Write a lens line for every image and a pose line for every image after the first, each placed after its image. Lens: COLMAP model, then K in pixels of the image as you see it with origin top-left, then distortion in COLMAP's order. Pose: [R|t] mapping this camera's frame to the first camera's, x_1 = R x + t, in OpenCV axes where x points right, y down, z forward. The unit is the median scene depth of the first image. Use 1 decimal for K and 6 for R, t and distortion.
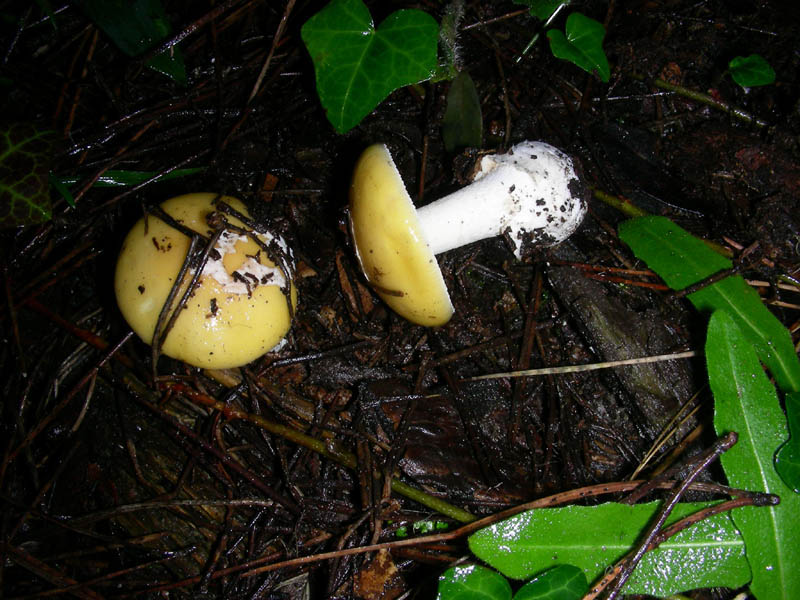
lens RADIAL K [[895.4, 0, 400.0], [0, 895.4, 300.0], [0, 0, 1]] dist [-0.190038, 0.033946]
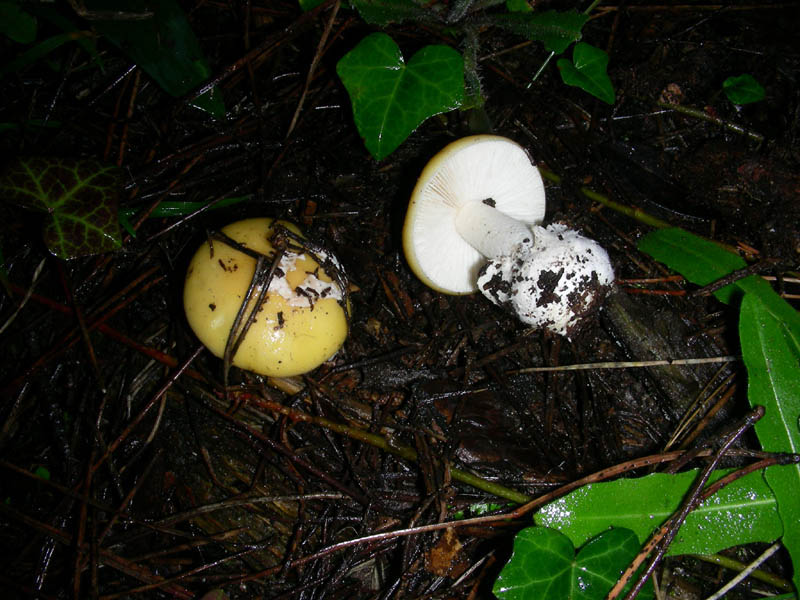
lens RADIAL K [[895.4, 0, 400.0], [0, 895.4, 300.0], [0, 0, 1]] dist [-0.190038, 0.033946]
pose [[0.998546, -0.045909, 0.028242, -0.086928], [0.046791, 0.998411, -0.031403, 0.023848], [-0.026755, 0.032679, 0.999108, -0.106047]]
